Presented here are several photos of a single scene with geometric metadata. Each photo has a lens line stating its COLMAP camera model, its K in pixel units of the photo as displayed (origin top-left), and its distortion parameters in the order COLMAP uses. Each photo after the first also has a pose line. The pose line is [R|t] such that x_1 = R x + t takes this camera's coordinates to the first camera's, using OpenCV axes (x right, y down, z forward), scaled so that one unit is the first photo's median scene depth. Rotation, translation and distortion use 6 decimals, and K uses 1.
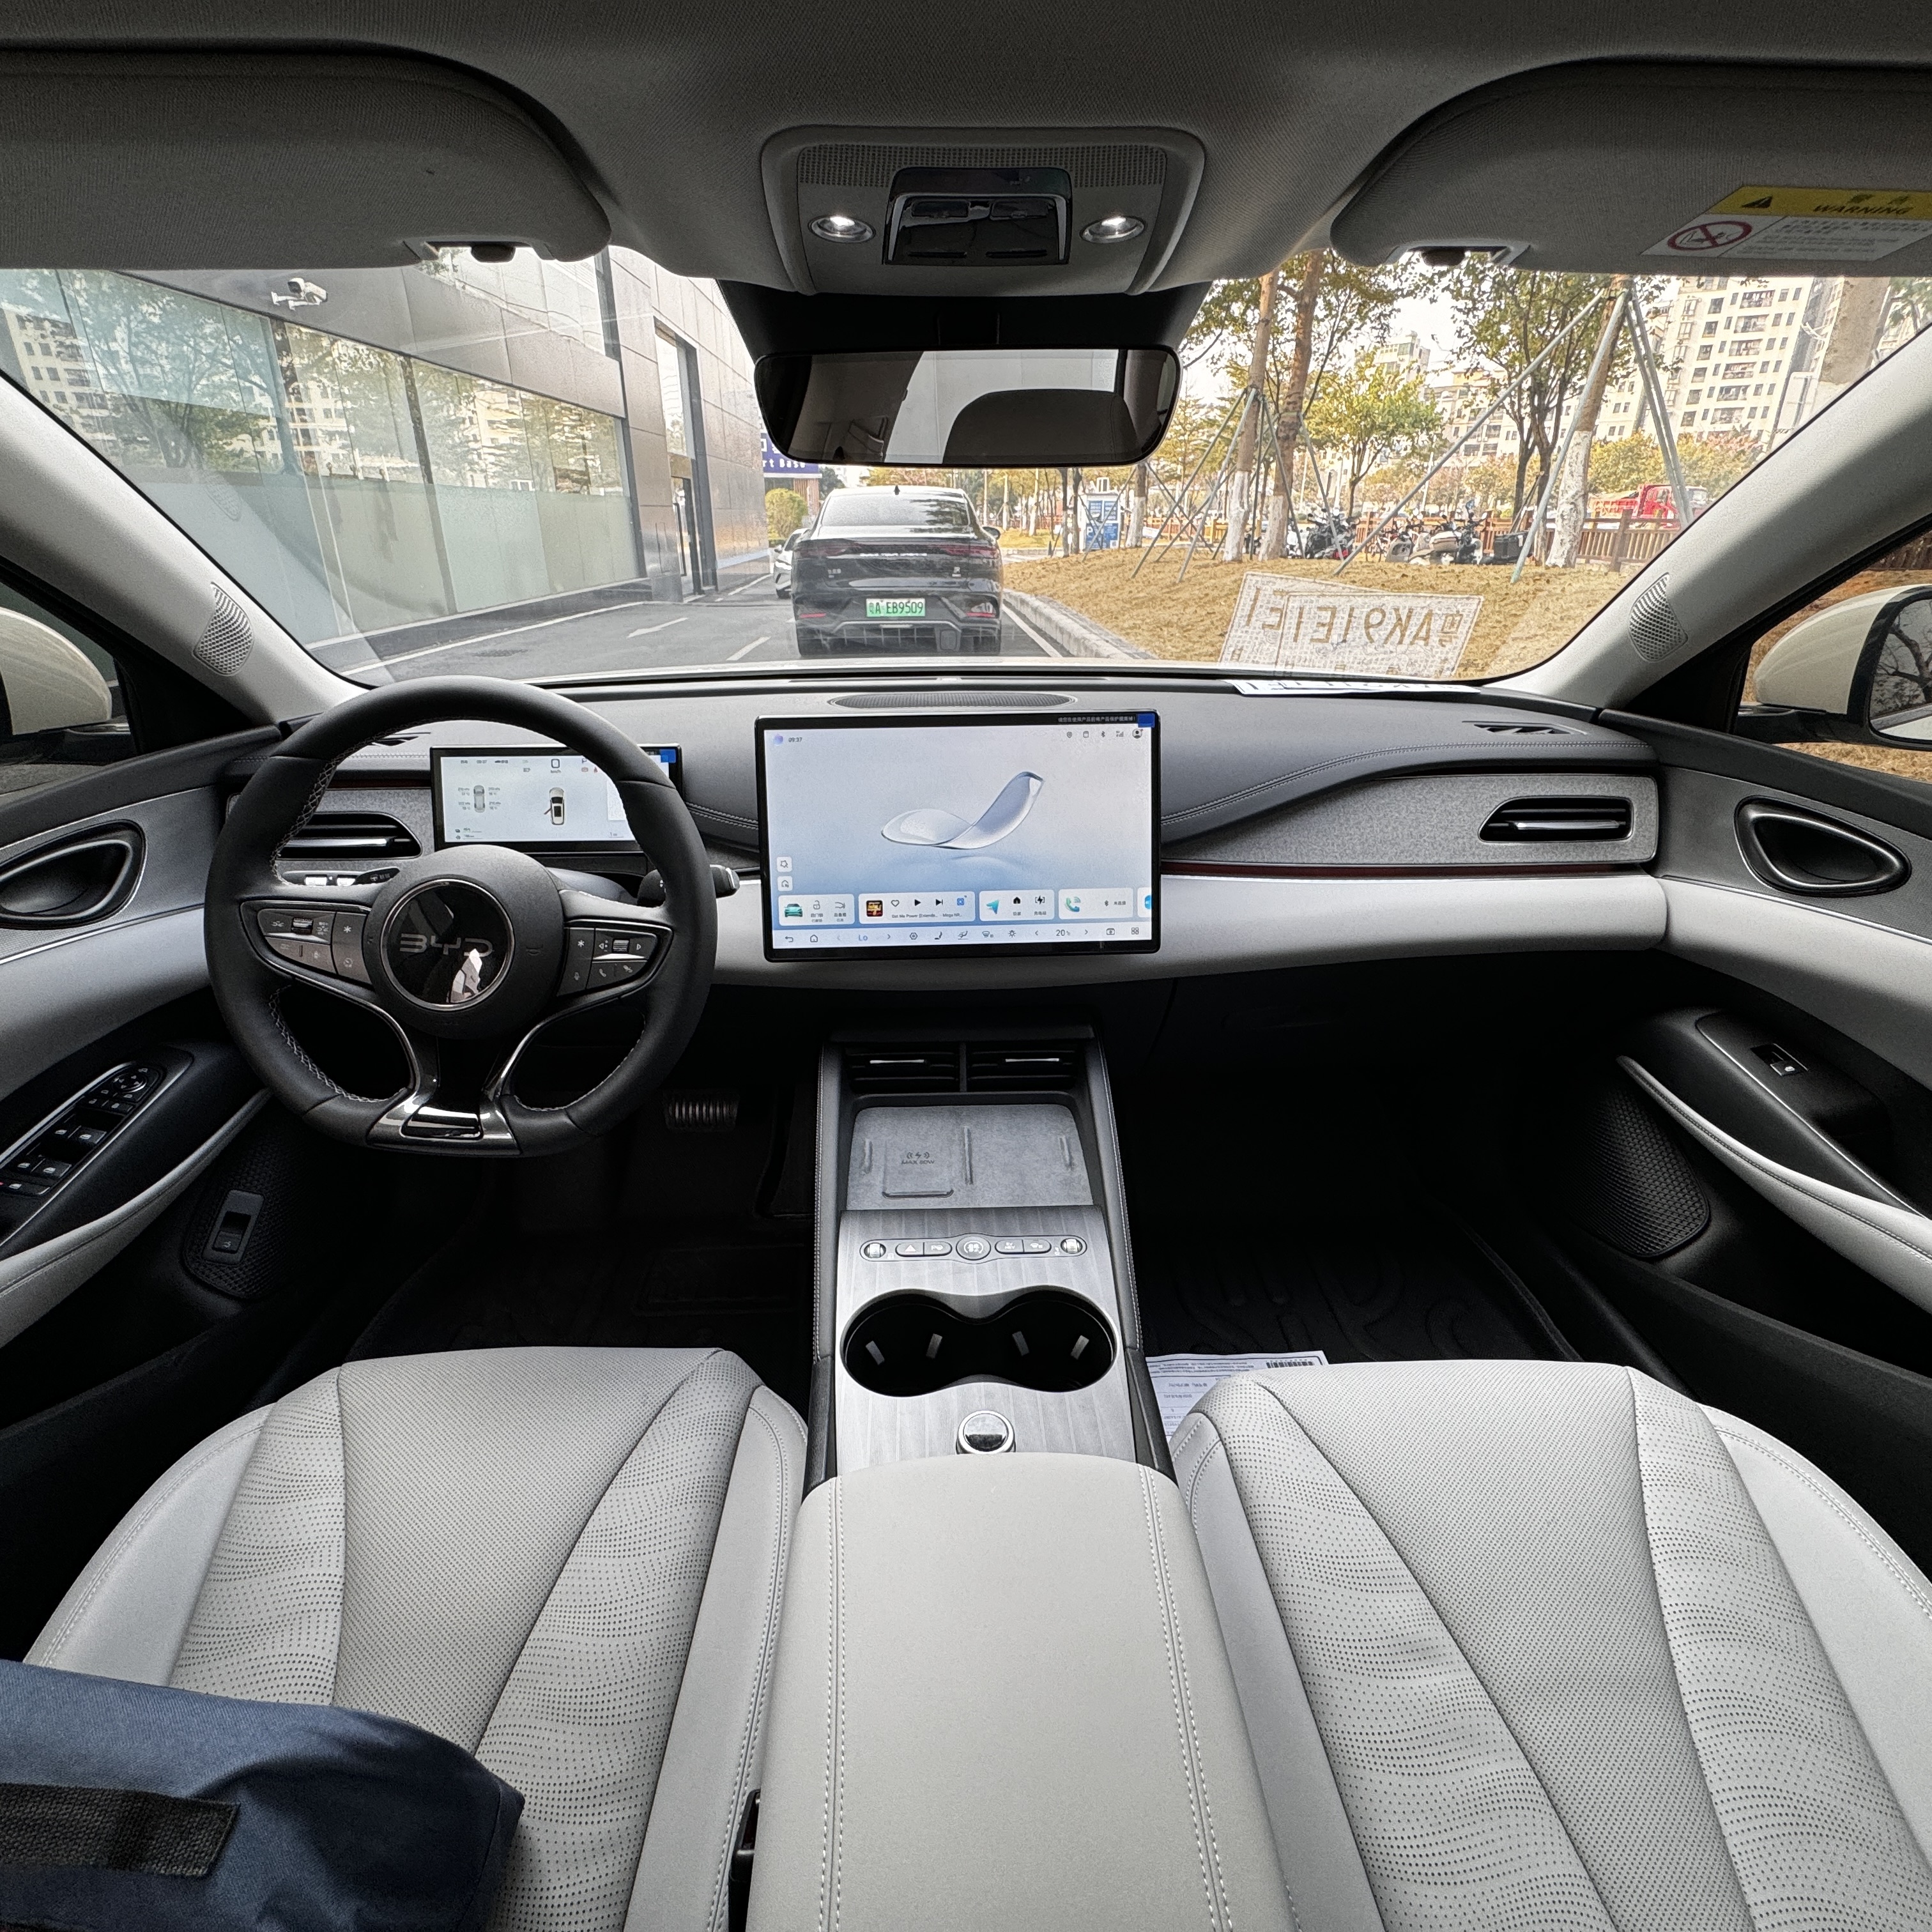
lens RADIAL K [[1055.8, 0, 963.7], [0, 1055.8, 957.3], [0, 0, 1]] dist [0.002568, 0.000861]
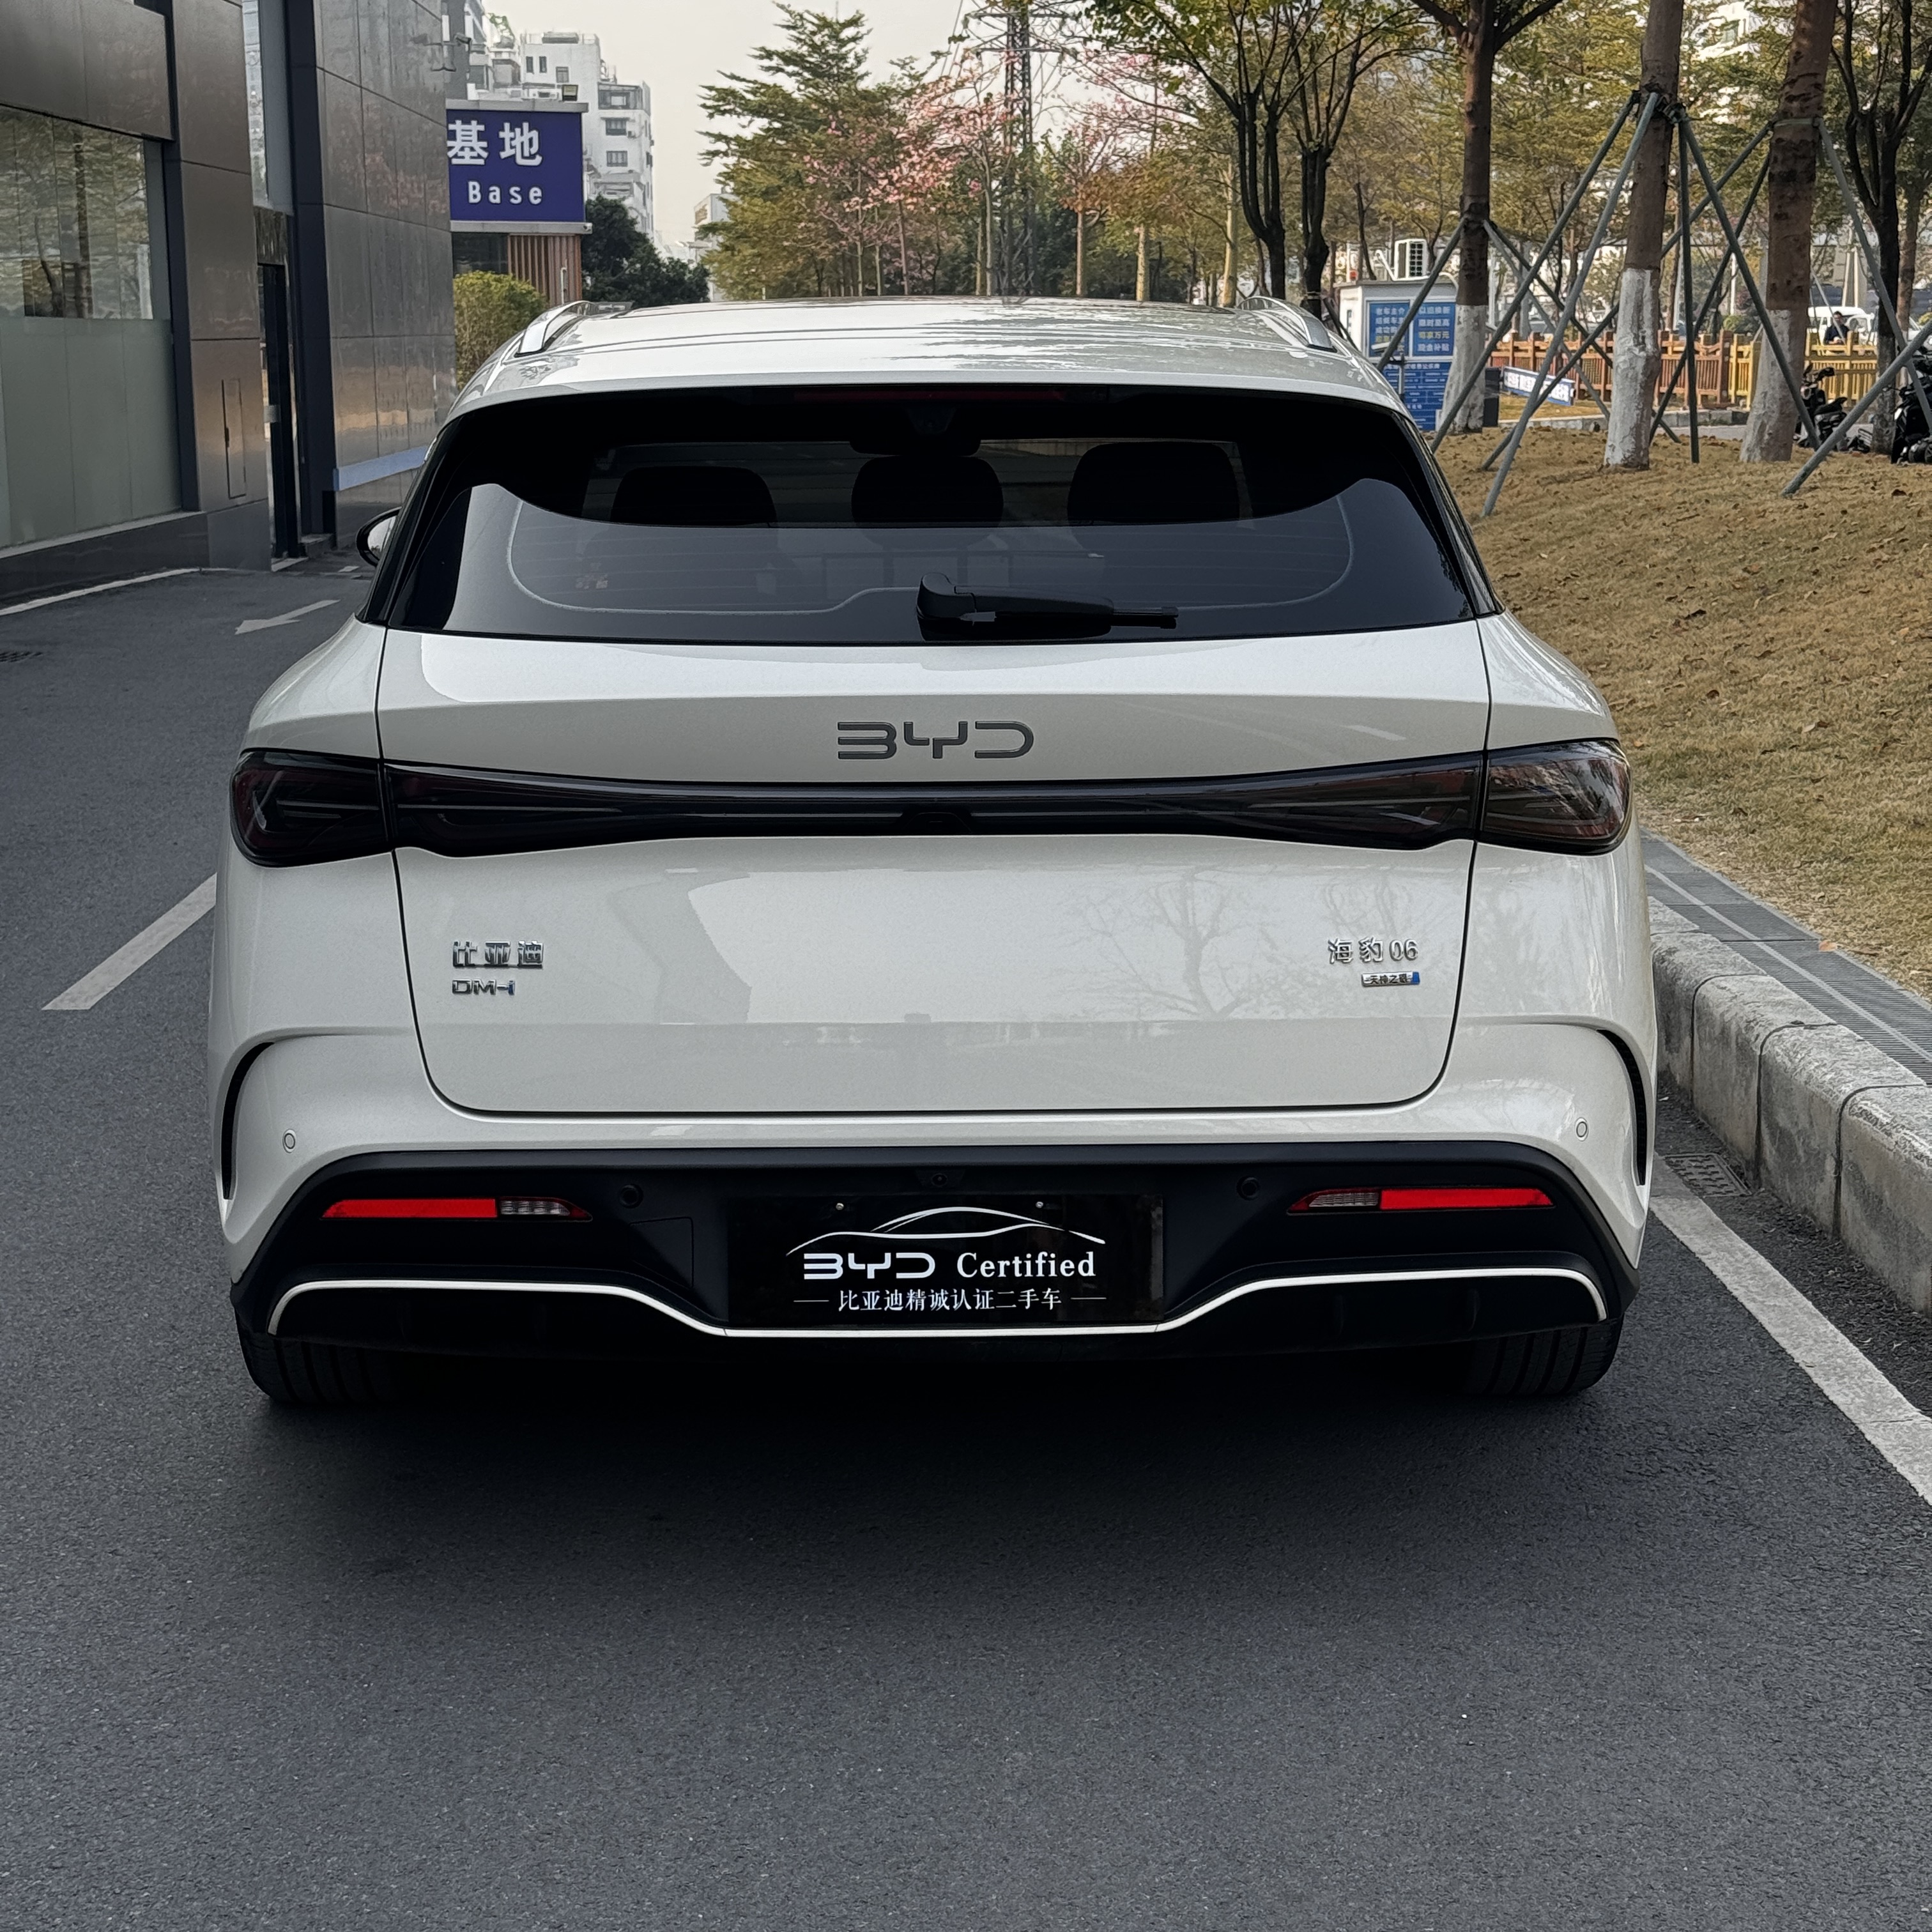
lens RADIAL K [[3639.7, 0, 966.0], [0, 3639.7, 966.0], [0, 0, 1]] dist [0.172134, -0.202419]
pose [[0.999863, -0.001904, -0.016437, 0.011714], [-0.001780, 0.975226, -0.221204, 0.124640], [0.016451, 0.221203, 0.975089, -0.336776]]
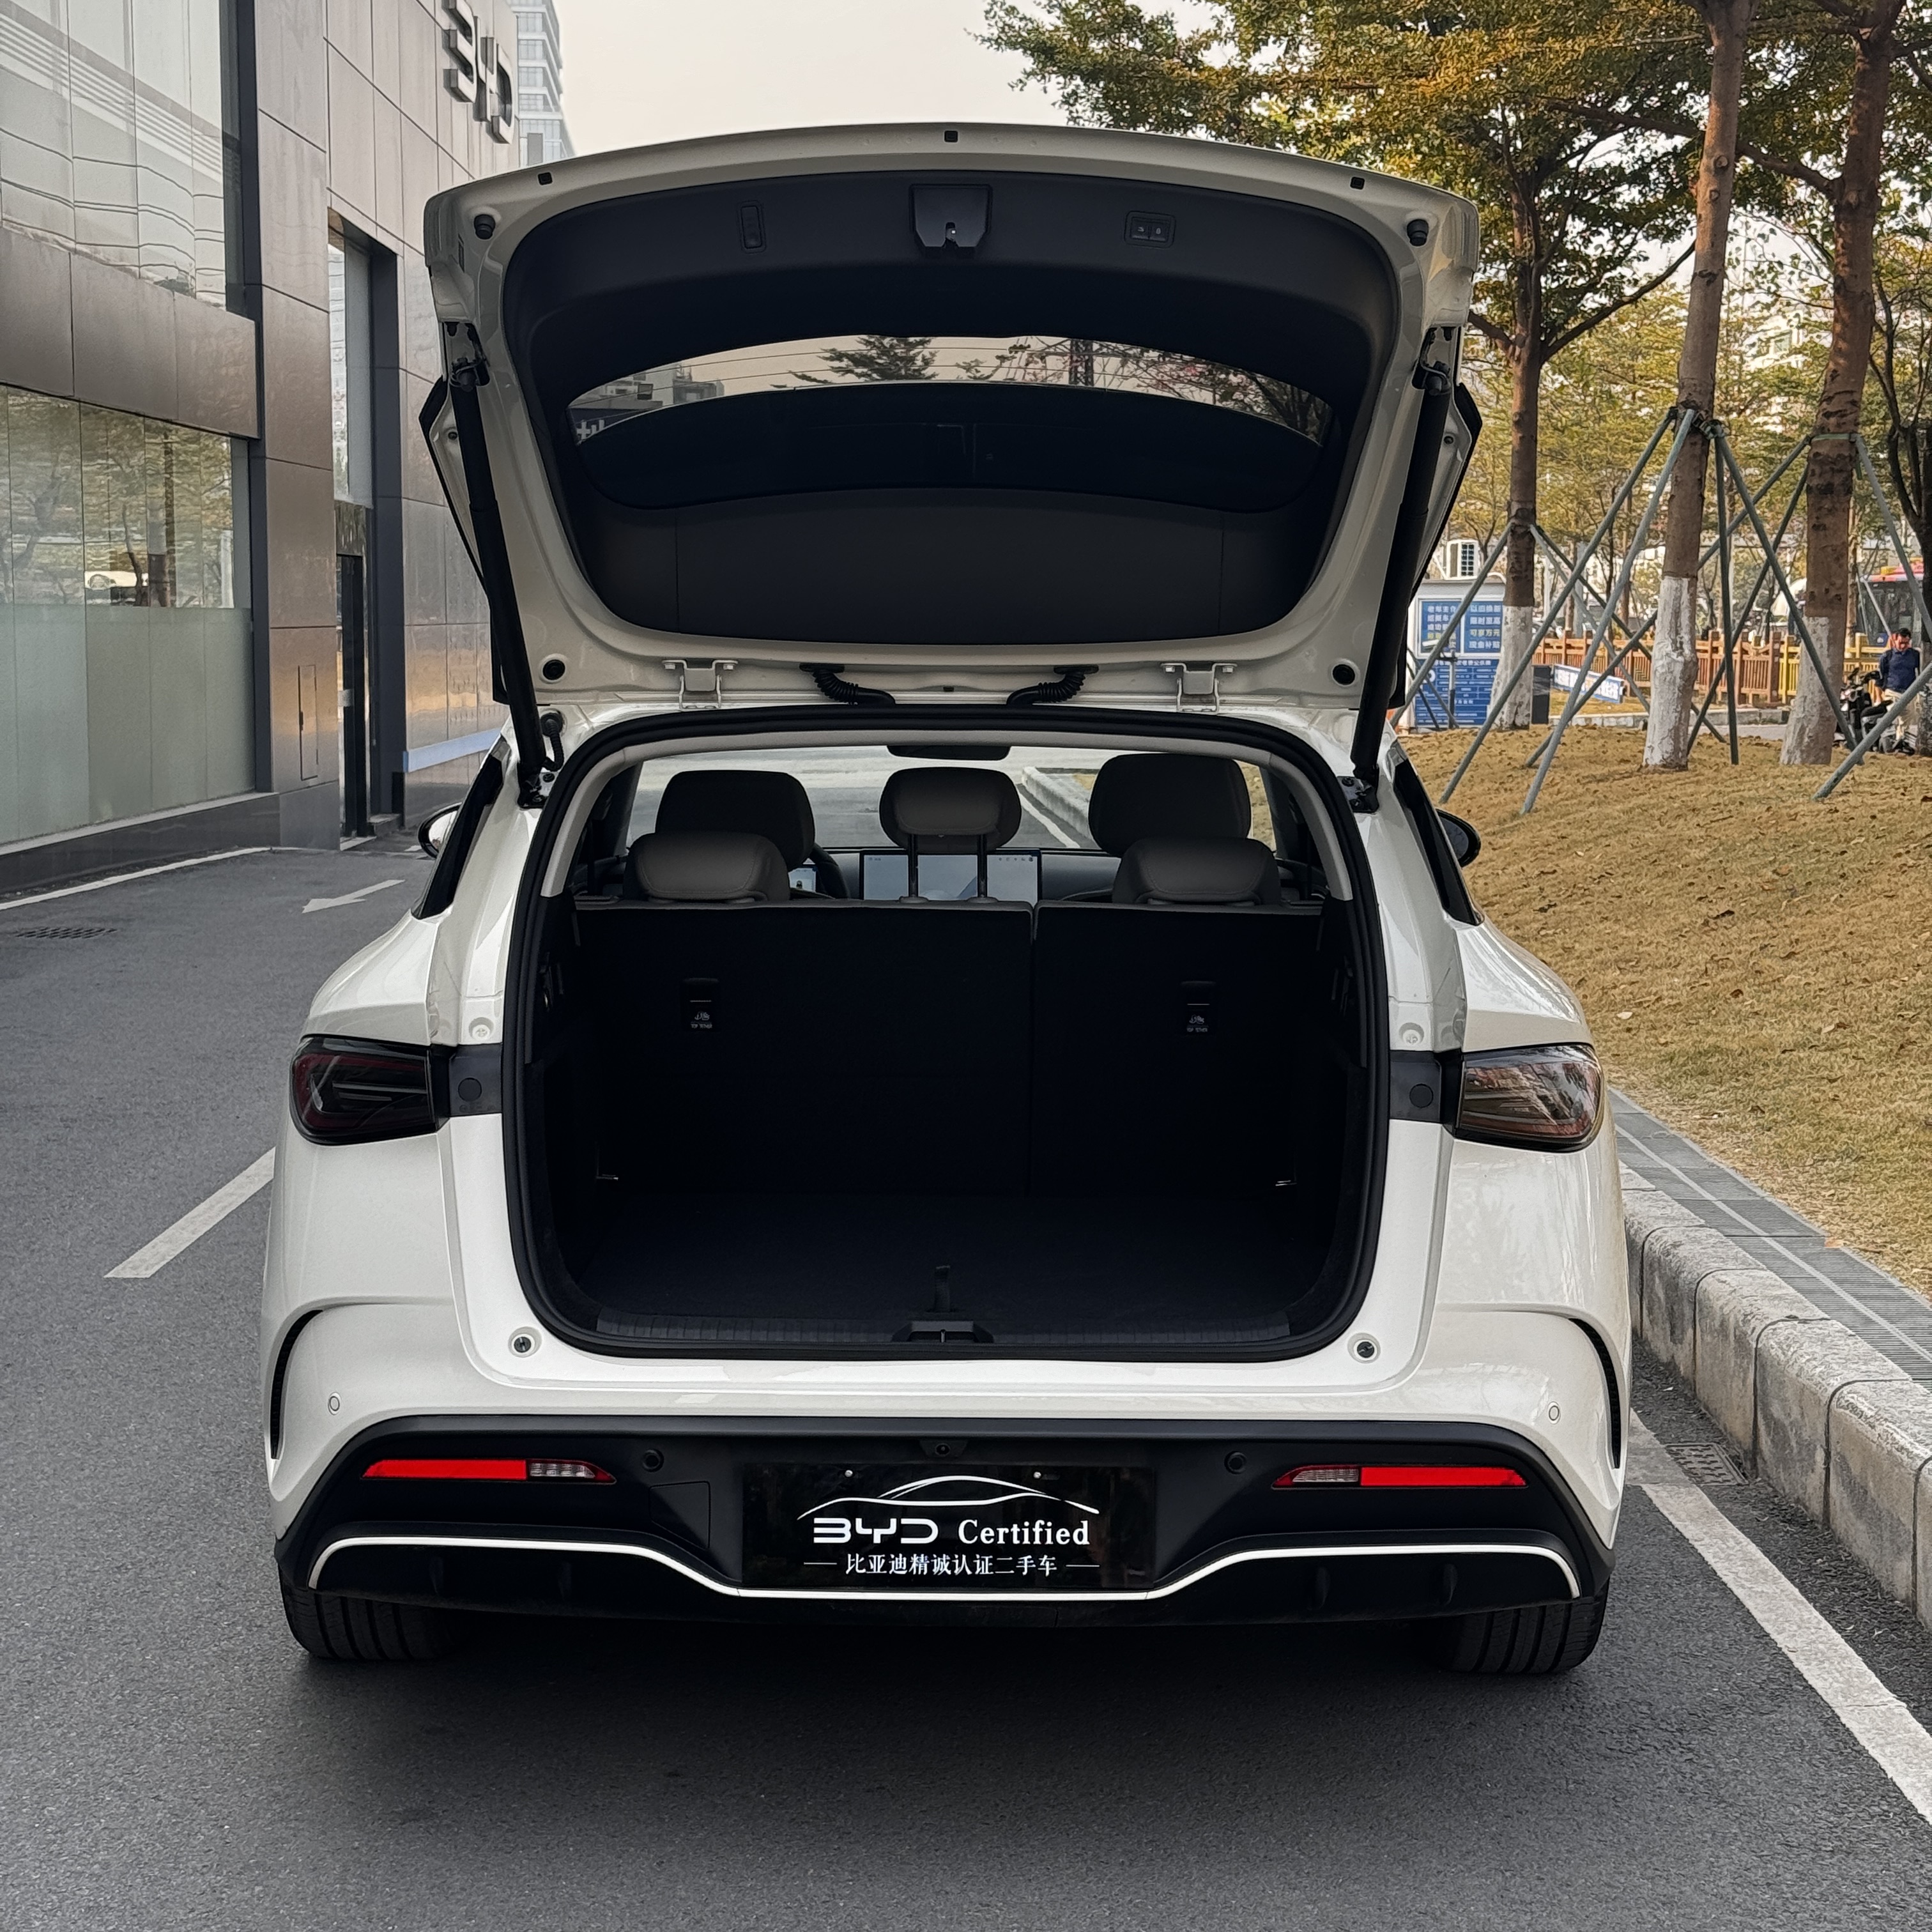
lens RADIAL K [[3630.6, 0, 946.1], [0, 3630.6, 966.2], [0, 0, 1]] dist [0.172748, -0.234463]
pose [[0.999234, 0.010906, -0.037583, 0.015334], [-0.021524, 0.955230, -0.295081, 0.128031], [0.032682, 0.295663, 0.954733, -0.352151]]
